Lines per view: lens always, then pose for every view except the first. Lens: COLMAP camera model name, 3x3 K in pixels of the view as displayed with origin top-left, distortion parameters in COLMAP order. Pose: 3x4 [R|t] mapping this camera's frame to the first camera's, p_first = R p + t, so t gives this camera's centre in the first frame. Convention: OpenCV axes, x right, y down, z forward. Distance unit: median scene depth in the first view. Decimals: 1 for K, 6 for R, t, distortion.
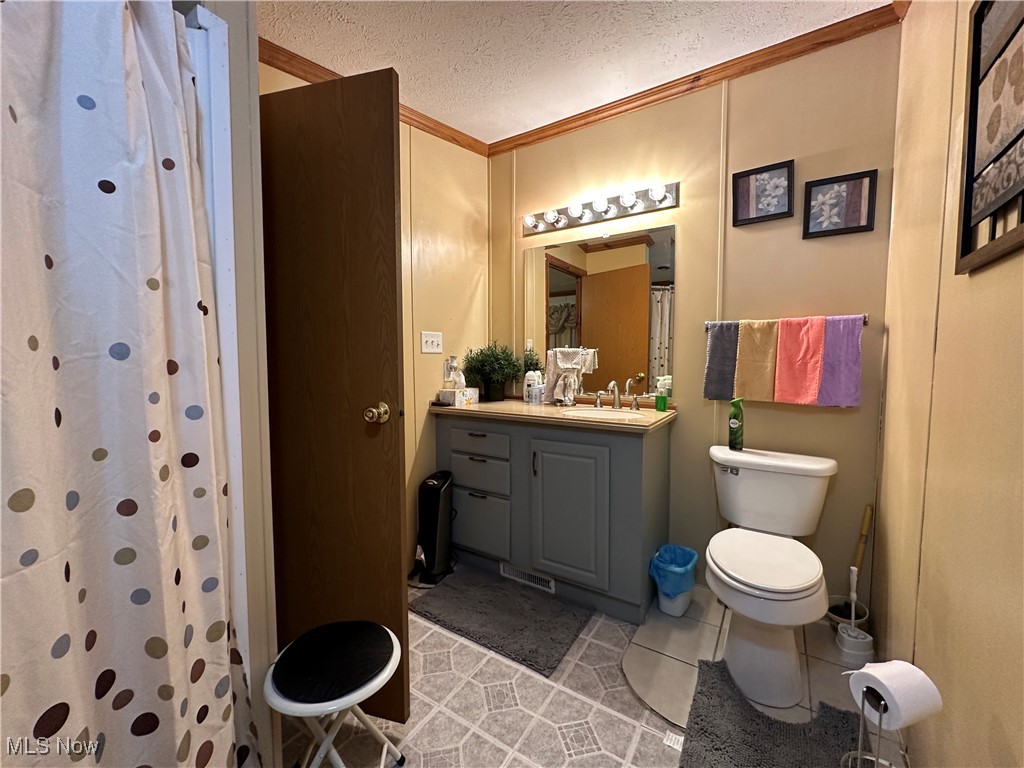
lens RADIAL K [[408.9, 0, 512.6], [0, 408.9, 385.0], [0, 0, 1]] dist [-0.002824, 0.000183]
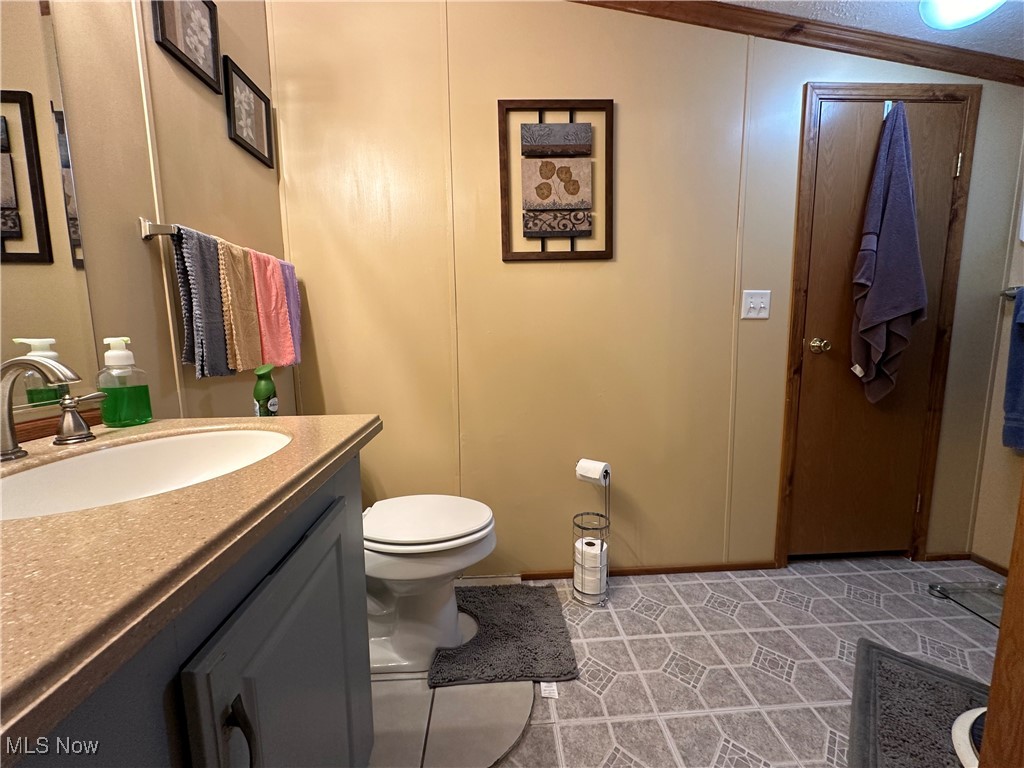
lens RADIAL K [[408.9, 0, 512.6], [0, 408.9, 385.0], [0, 0, 1]] dist [-0.002824, 0.000183]
pose [[-0.587440, -0.095184, 0.803651, -0.198813], [0.062002, 0.984847, 0.161966, -0.017672], [-0.806889, 0.144973, -0.572636, 1.105667]]
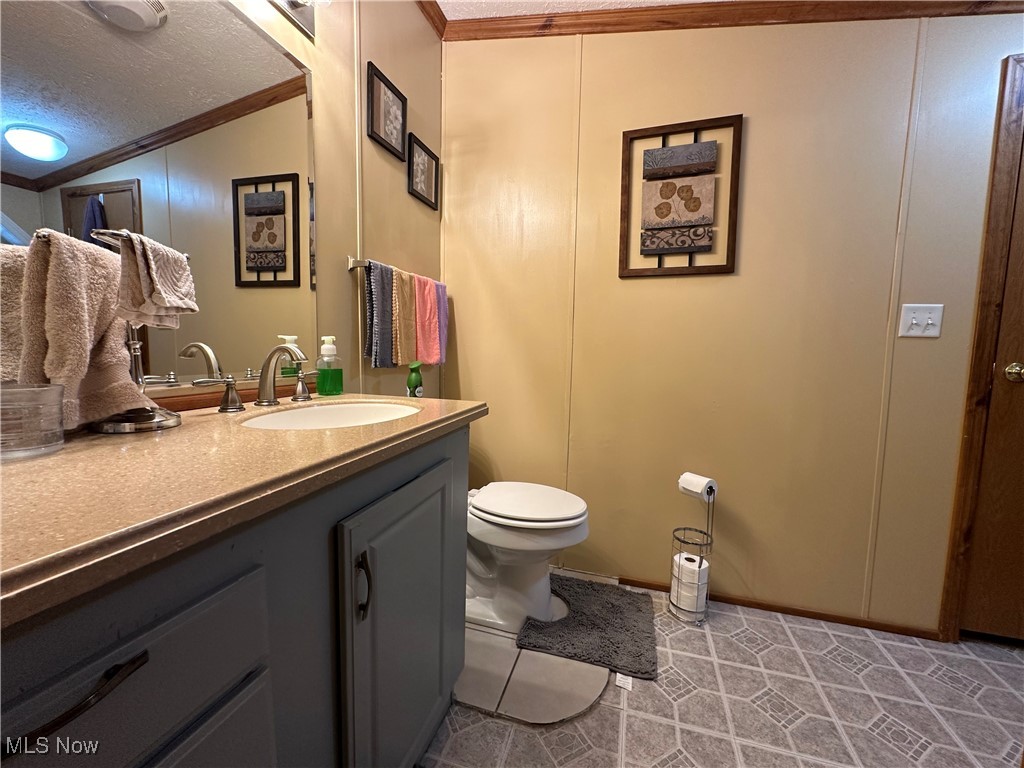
lens RADIAL K [[408.9, 0, 512.6], [0, 408.9, 385.0], [0, 0, 1]] dist [-0.002824, 0.000183]
pose [[-0.271680, -0.097326, 0.957454, -0.324791], [0.038193, 0.992999, 0.111777, -0.007005], [-0.961629, 0.066935, -0.266061, 1.083408]]
